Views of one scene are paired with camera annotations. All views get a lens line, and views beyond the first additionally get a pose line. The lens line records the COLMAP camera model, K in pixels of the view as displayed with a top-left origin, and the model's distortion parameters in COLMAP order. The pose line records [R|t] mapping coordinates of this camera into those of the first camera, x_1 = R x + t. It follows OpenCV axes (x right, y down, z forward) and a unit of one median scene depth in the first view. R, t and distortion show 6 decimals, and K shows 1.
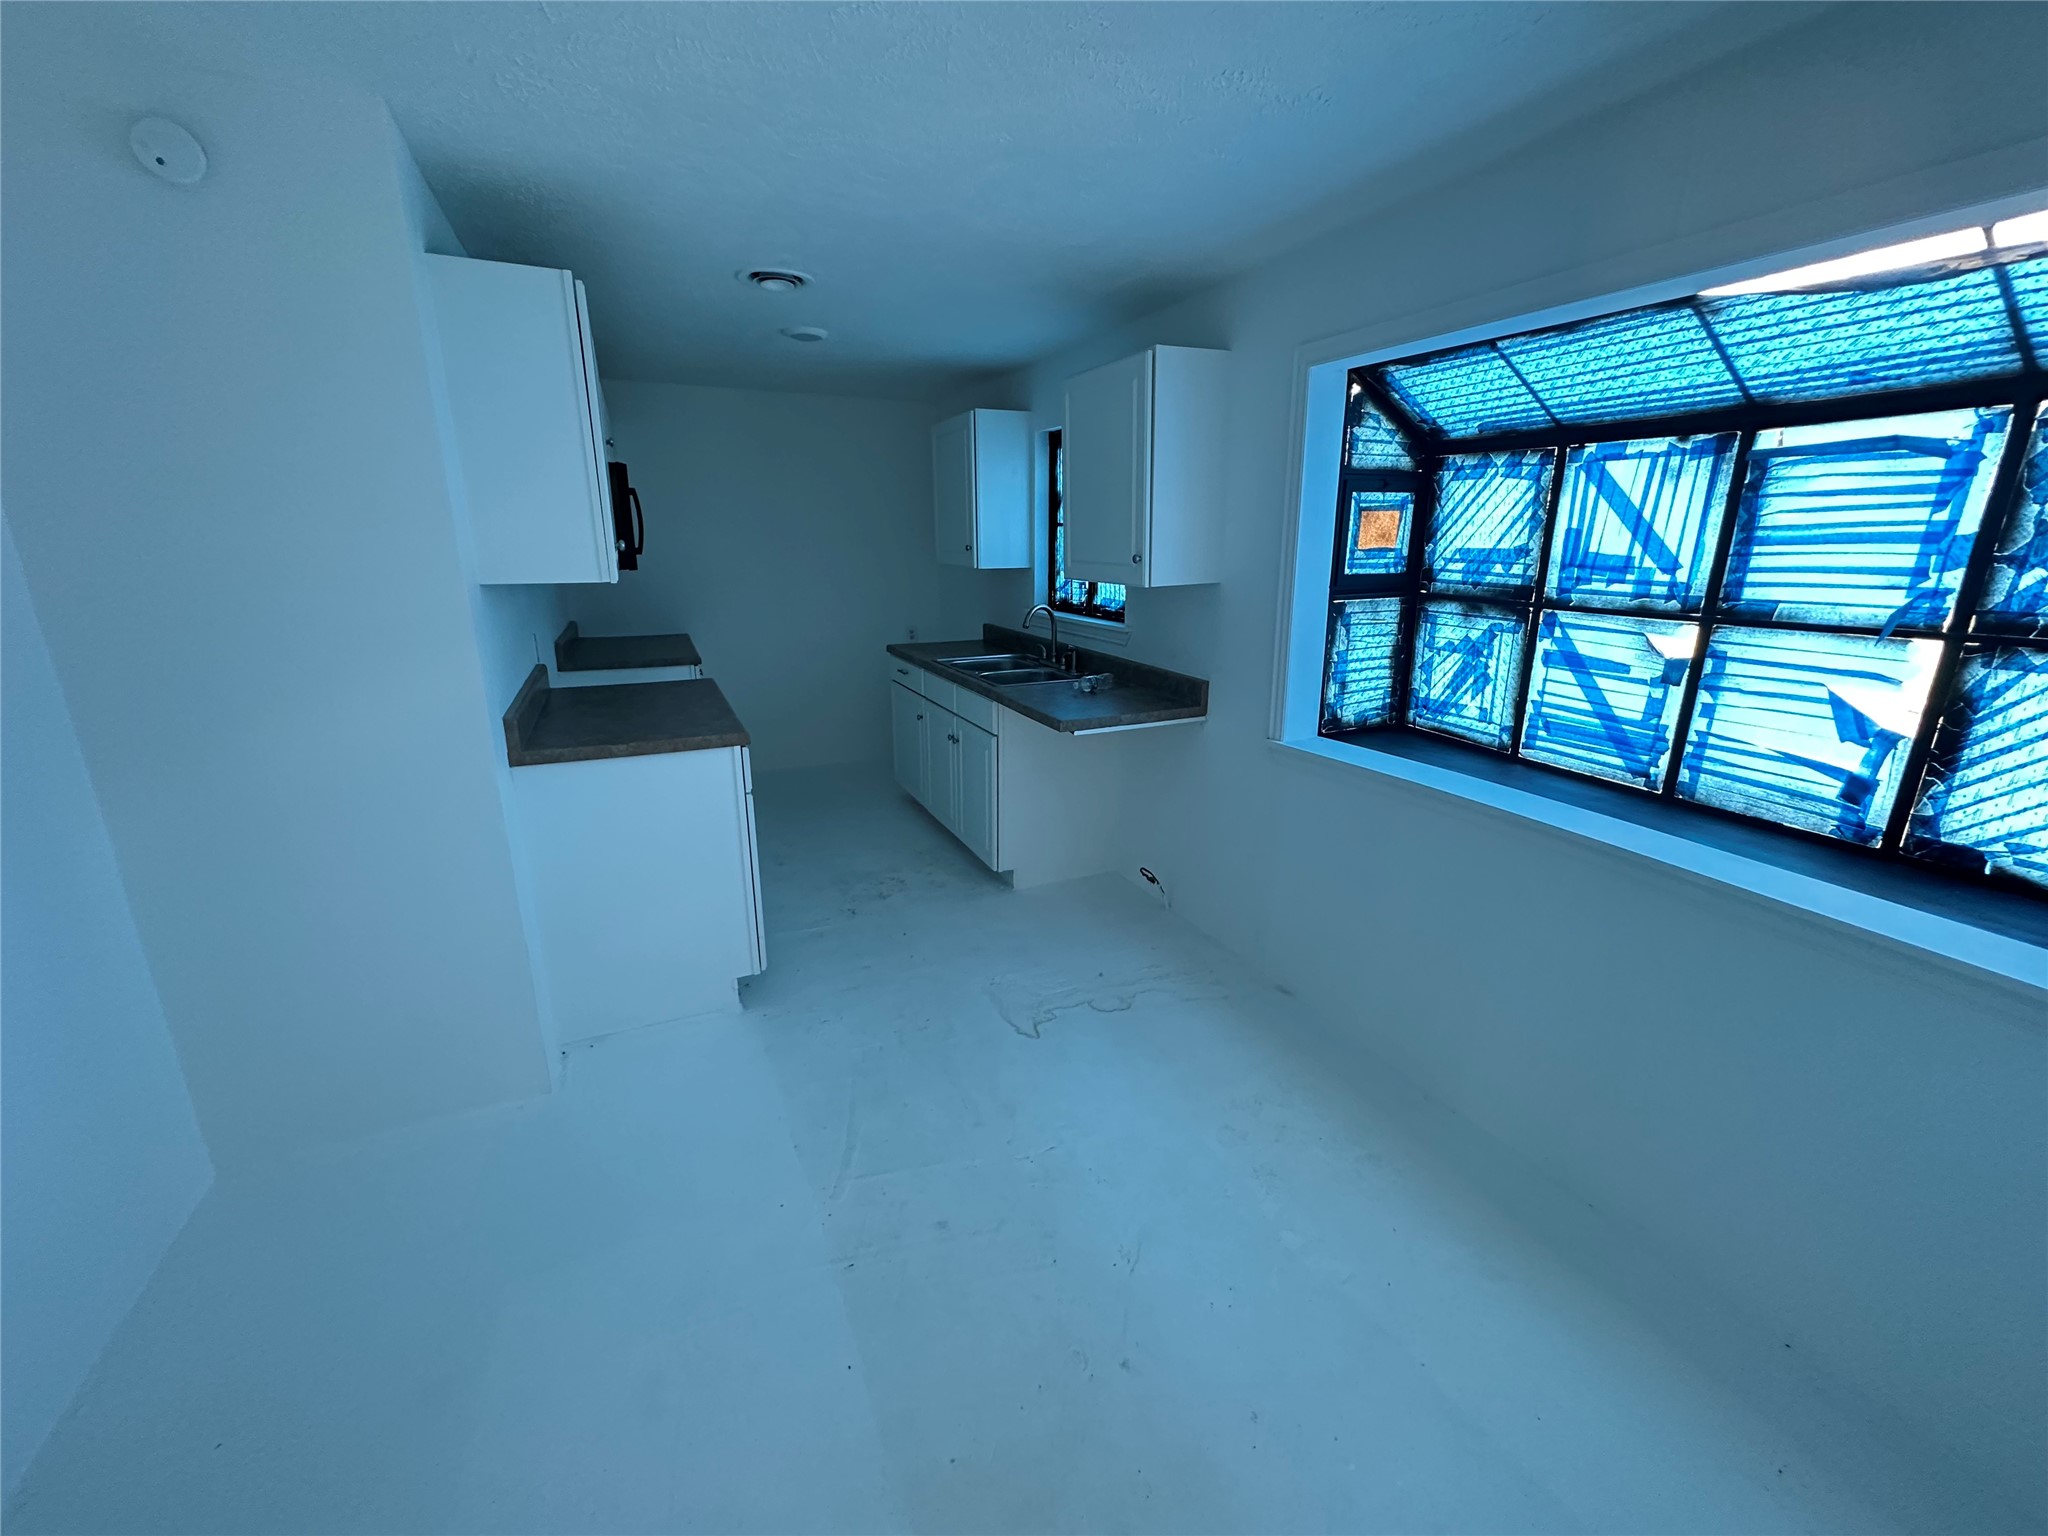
lens RADIAL K [[816.4, 0, 1024.0], [0, 816.4, 768.0], [0, 0, 1]] dist [-0.000650, -0.000012]
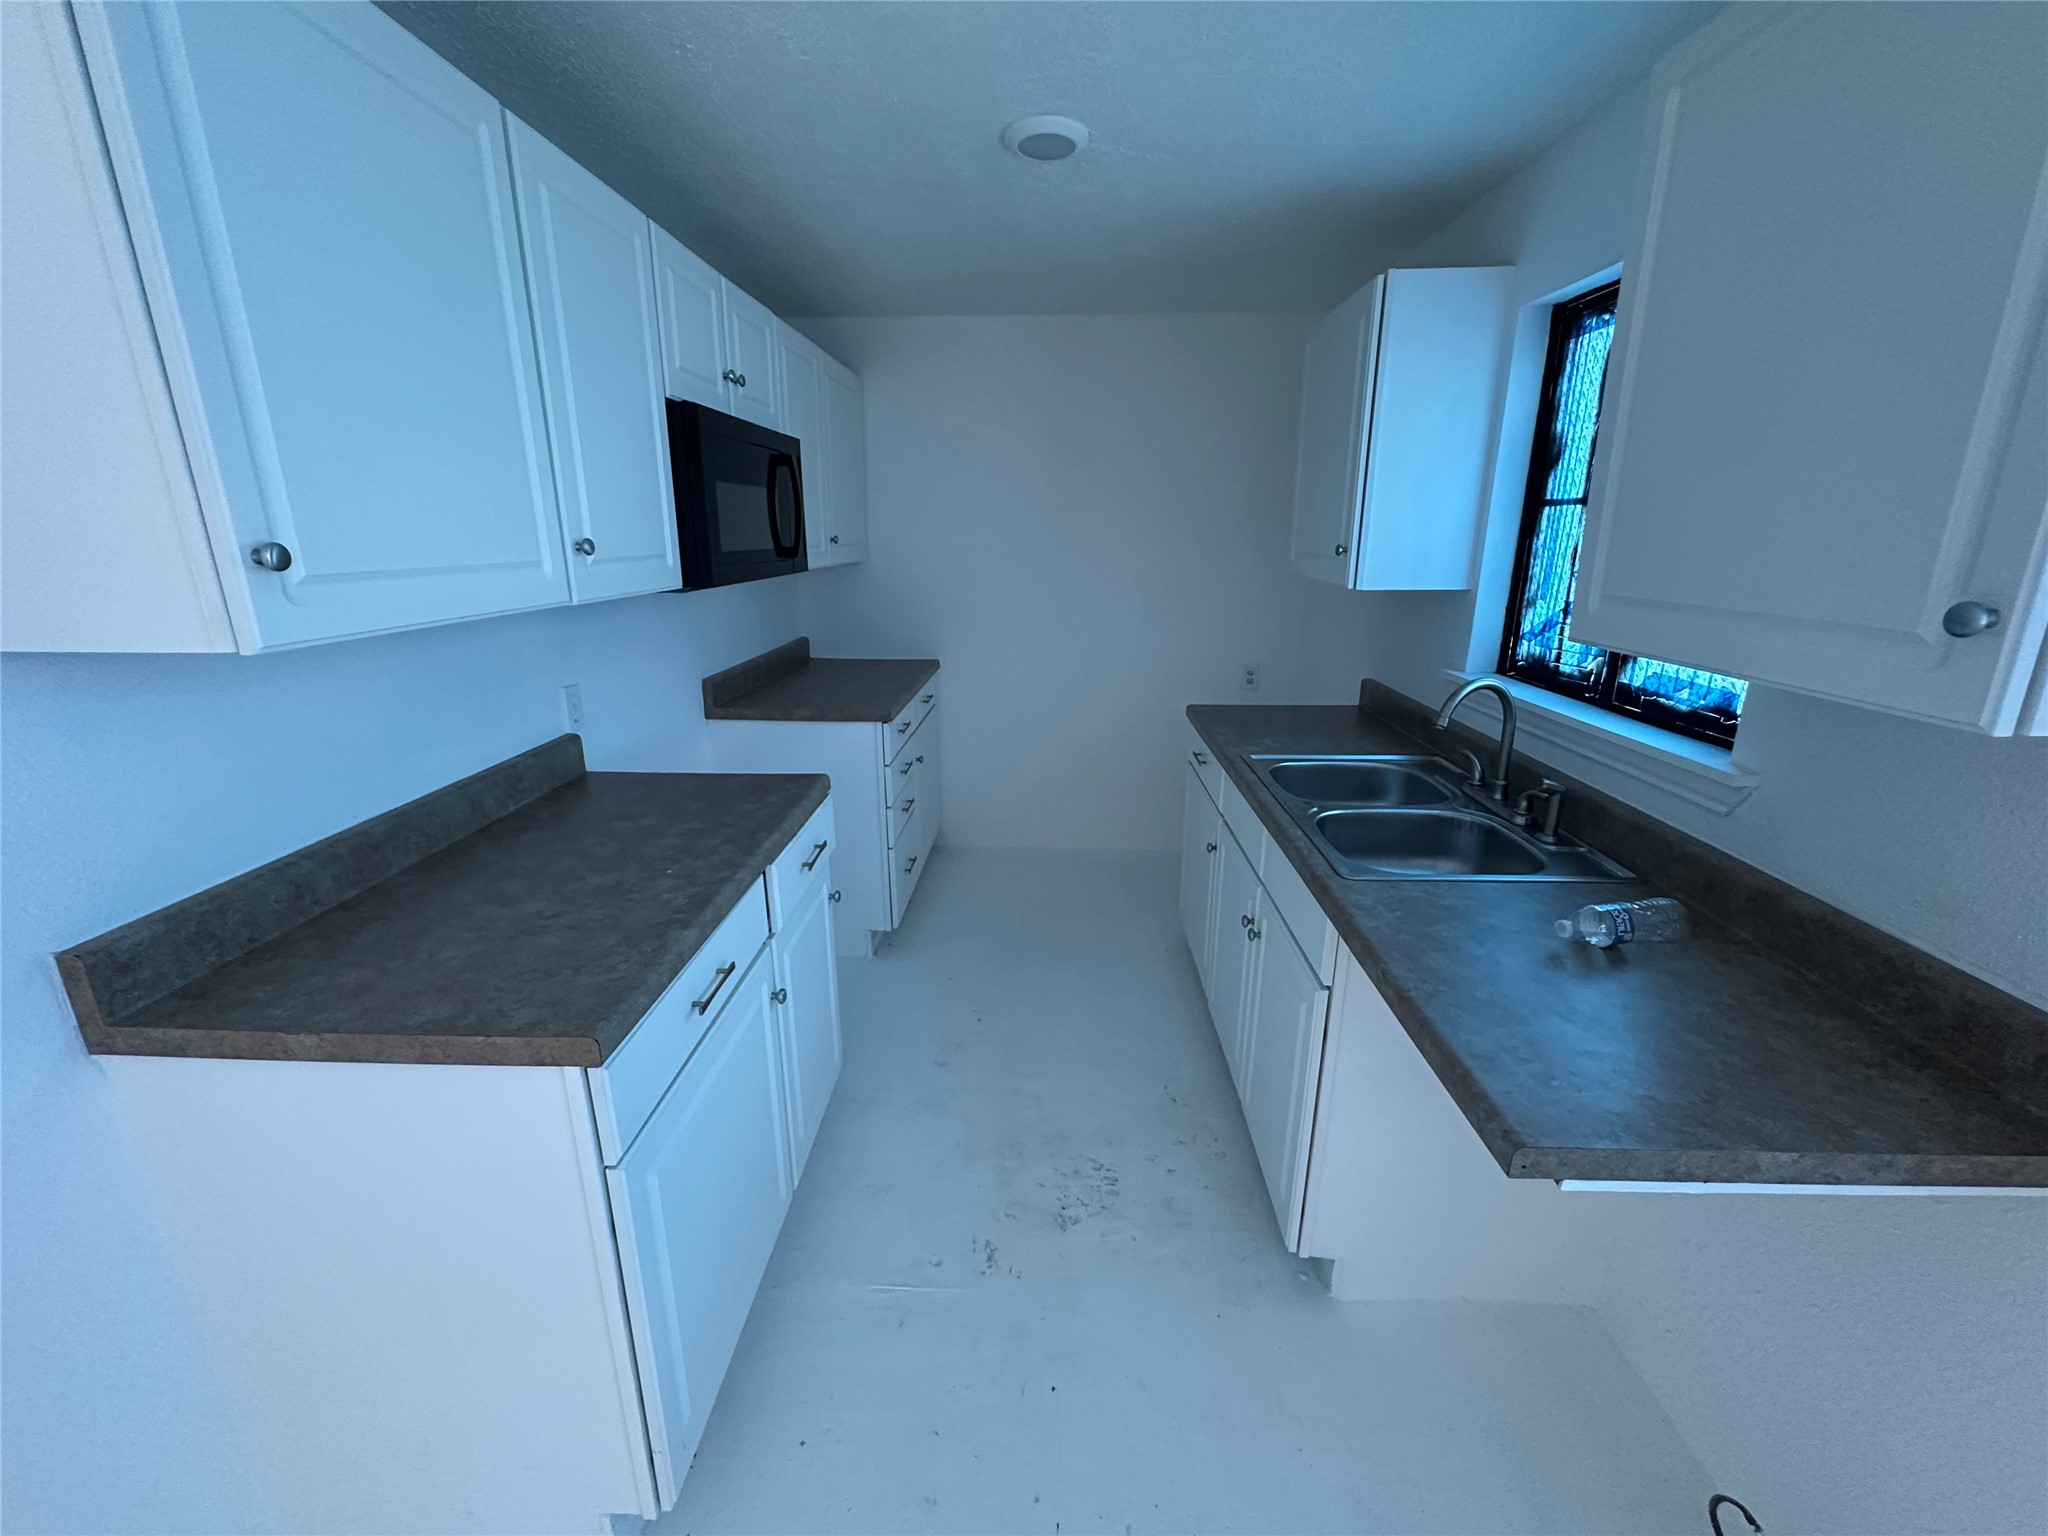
lens RADIAL K [[816.4, 0, 1024.0], [0, 816.4, 768.0], [0, 0, 1]] dist [-0.000650, -0.000012]
pose [[0.889226, 0.124802, -0.440116, -0.000701], [-0.120635, 0.991986, 0.037558, -0.129020], [0.441276, 0.019696, 0.897155, 0.453030]]
